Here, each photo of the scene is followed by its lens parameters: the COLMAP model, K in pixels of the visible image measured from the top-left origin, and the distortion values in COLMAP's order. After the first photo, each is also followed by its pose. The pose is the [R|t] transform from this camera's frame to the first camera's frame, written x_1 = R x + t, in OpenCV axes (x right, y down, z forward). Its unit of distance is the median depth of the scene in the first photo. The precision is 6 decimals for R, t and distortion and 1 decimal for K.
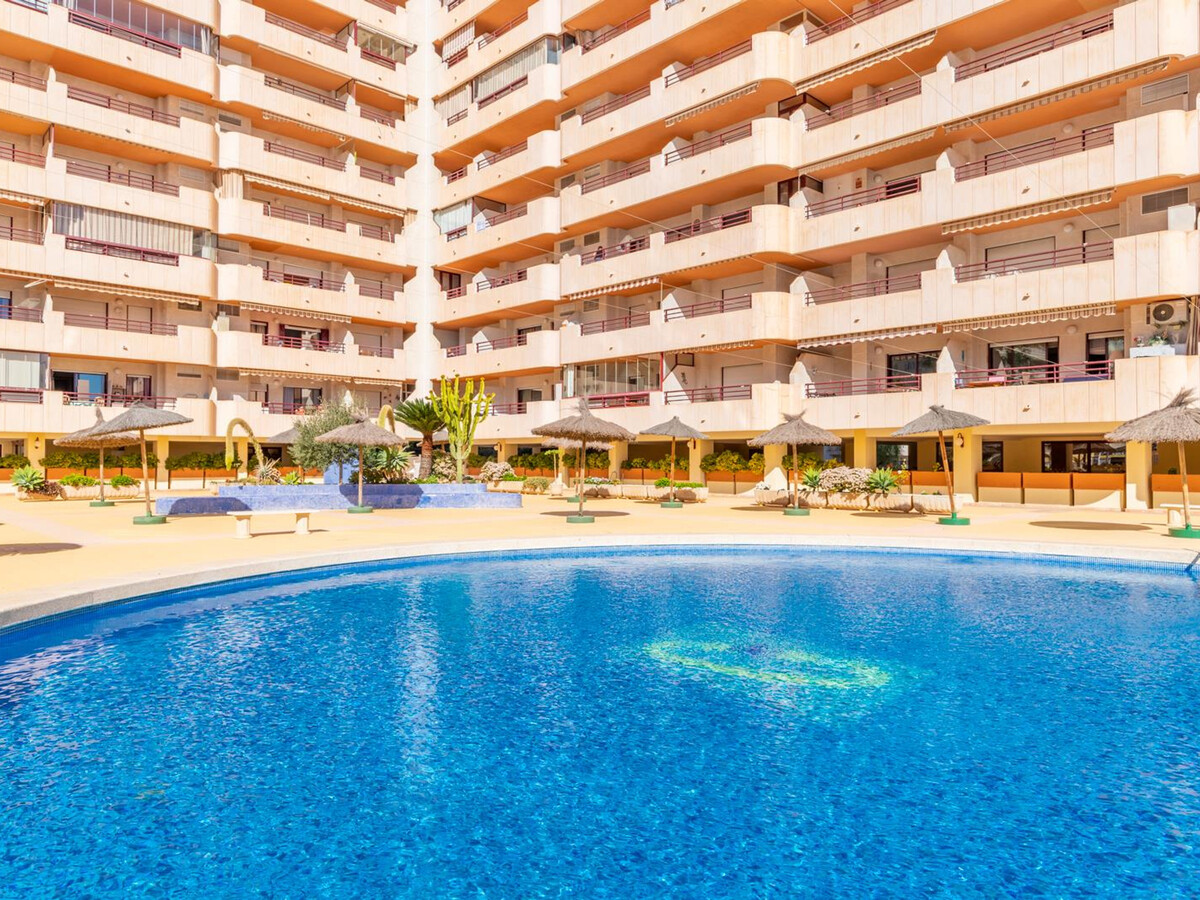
lens RADIAL K [[798.5, 0, 600.0], [0, 798.5, 450.0], [0, 0, 1]] dist [0.008000, -0.005211]
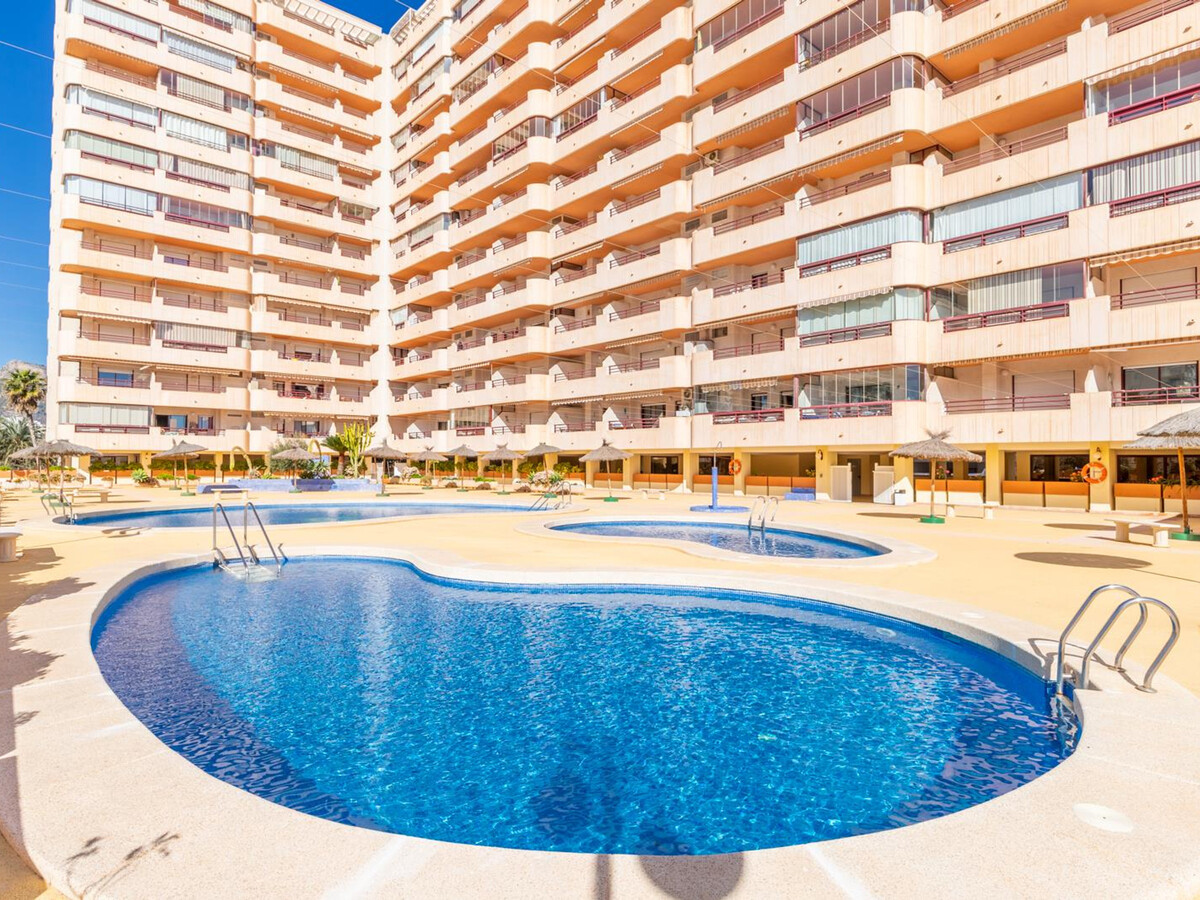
lens RADIAL K [[702.1, 0, 600.0], [0, 702.1, 450.0], [0, 0, 1]] dist [0.005277, 0.002774]
pose [[0.998423, 0.001644, -0.056112, 0.346418], [-0.002174, 0.999954, -0.009380, -0.008765], [0.056094, 0.009487, 0.998380, -0.447145]]
